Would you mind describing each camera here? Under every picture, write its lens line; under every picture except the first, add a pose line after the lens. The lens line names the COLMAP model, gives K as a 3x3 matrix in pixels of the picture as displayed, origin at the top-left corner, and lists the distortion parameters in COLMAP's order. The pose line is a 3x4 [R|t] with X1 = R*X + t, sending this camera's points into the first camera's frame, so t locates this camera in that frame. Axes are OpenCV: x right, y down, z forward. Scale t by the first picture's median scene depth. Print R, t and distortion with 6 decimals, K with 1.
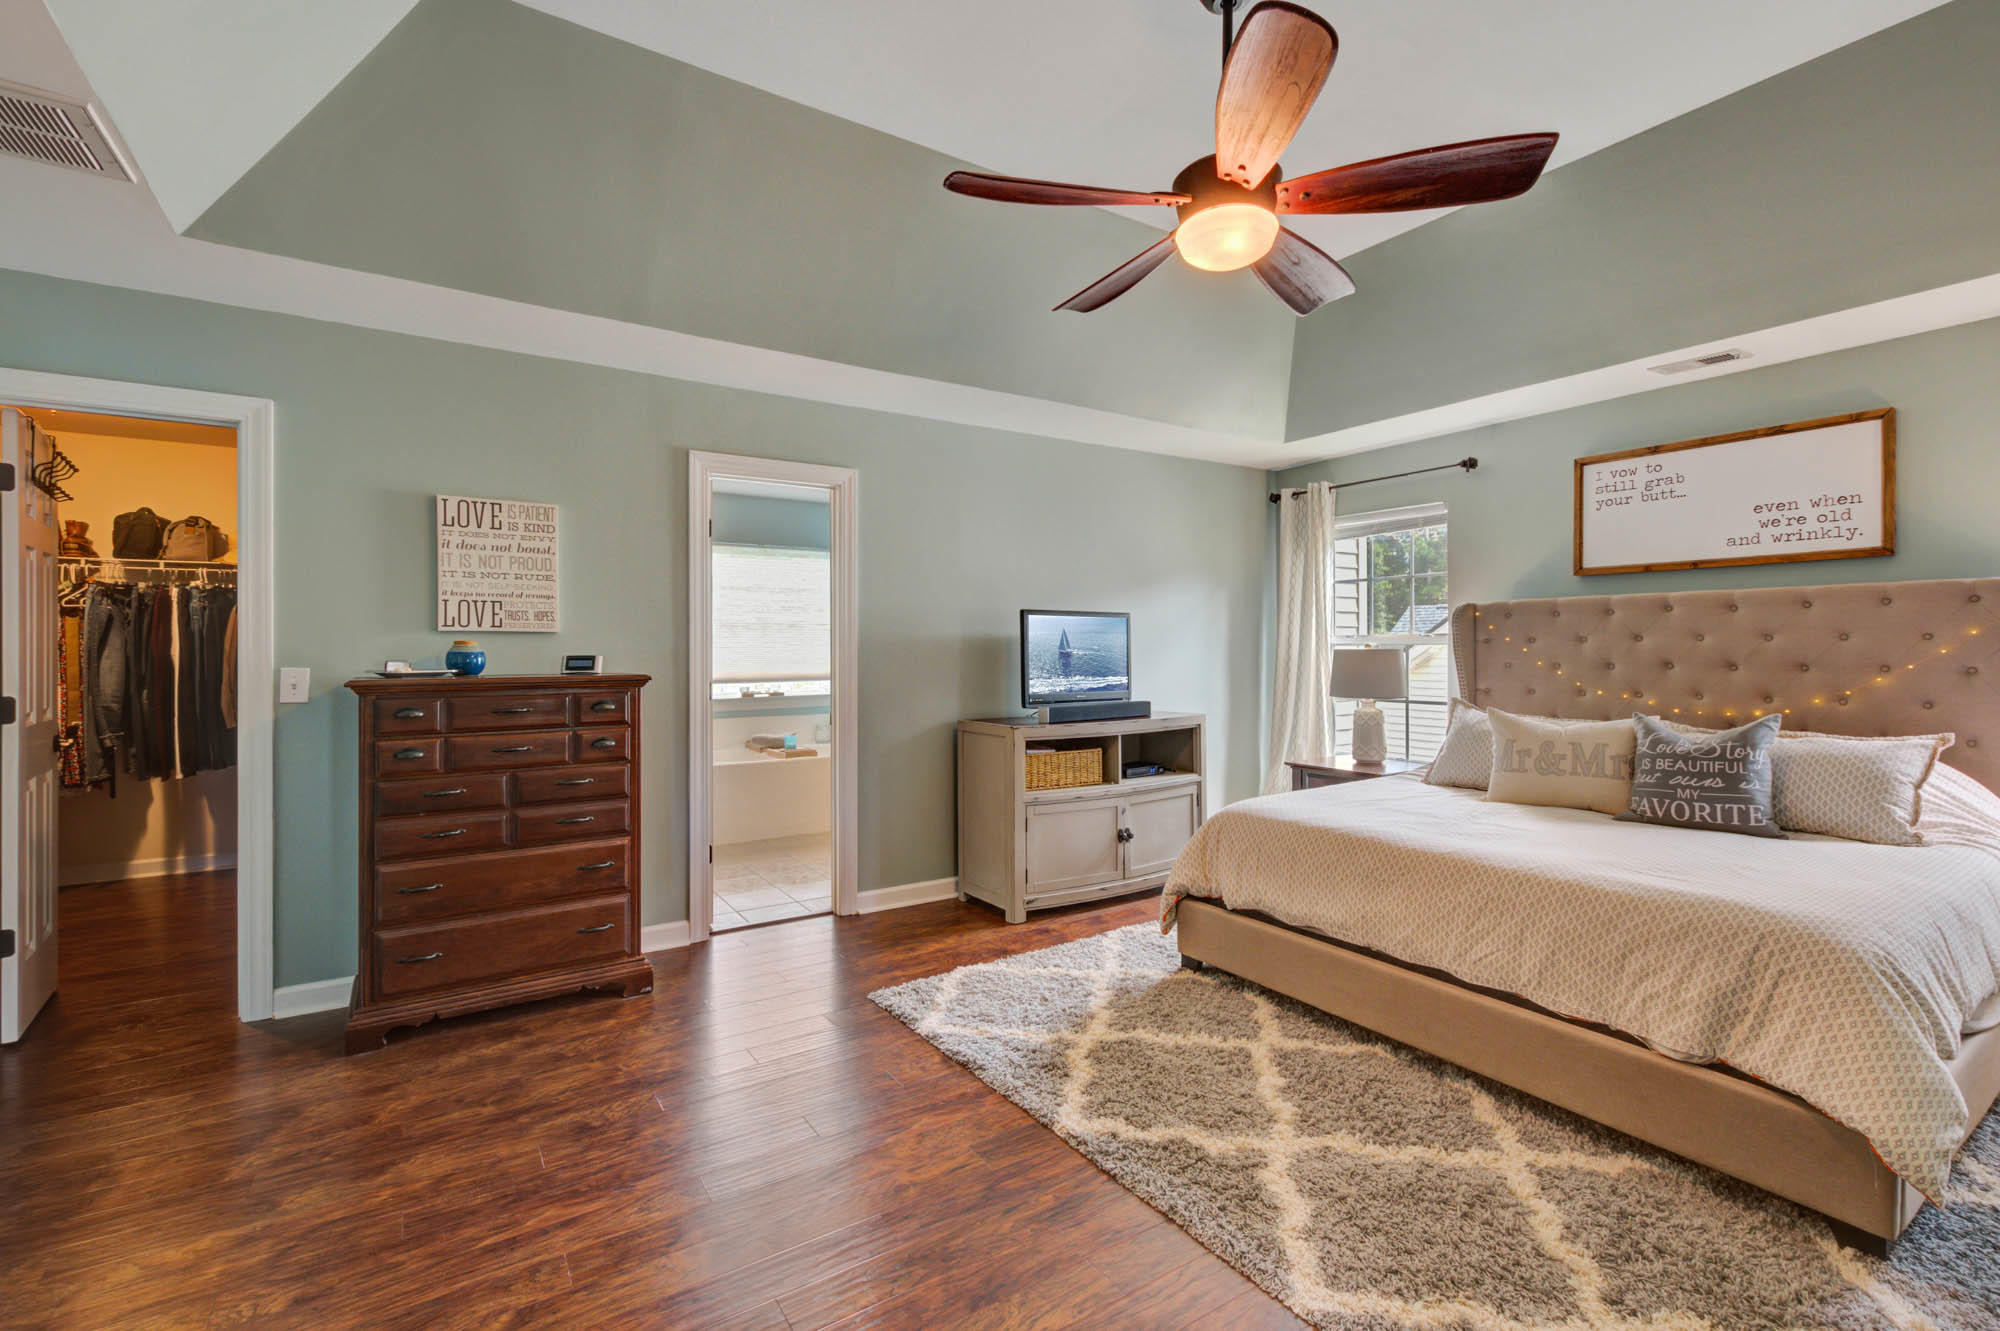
lens RADIAL K [[905.4, 0, 994.8], [0, 905.4, 650.2], [0, 0, 1]] dist [0.012461, -0.000378]
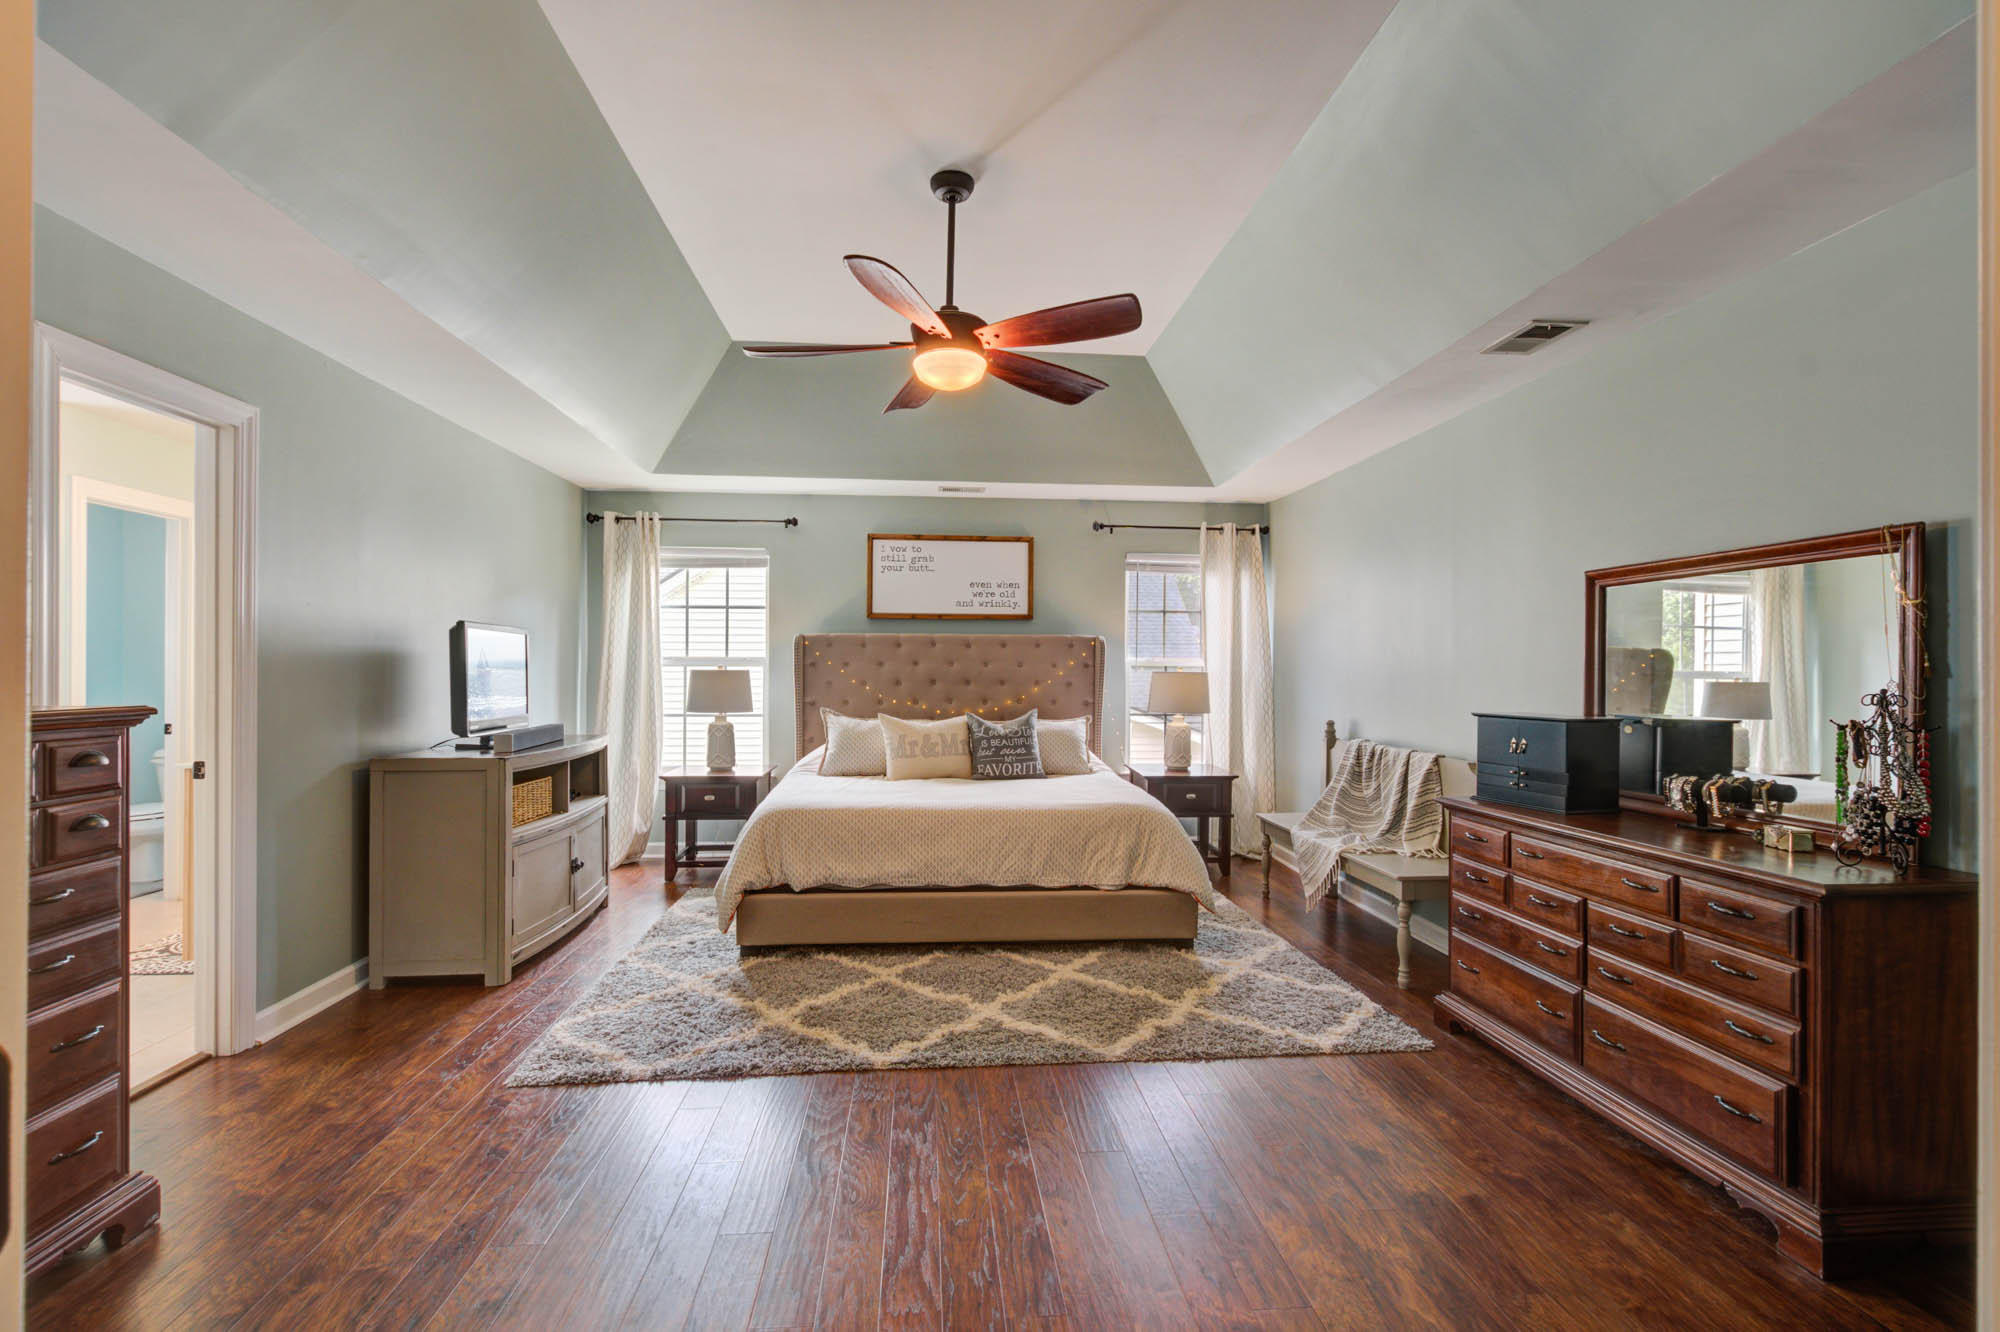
lens RADIAL K [[950.4, 0, 1005.8], [0, 950.4, 677.9], [0, 0, 1]] dist [0.010752, 0.001255]
pose [[0.458011, -0.001416, 0.888945, -0.691119], [-0.005063, 0.999978, 0.004201, 0.002587], [-0.888932, -0.006425, 0.457994, 0.190896]]
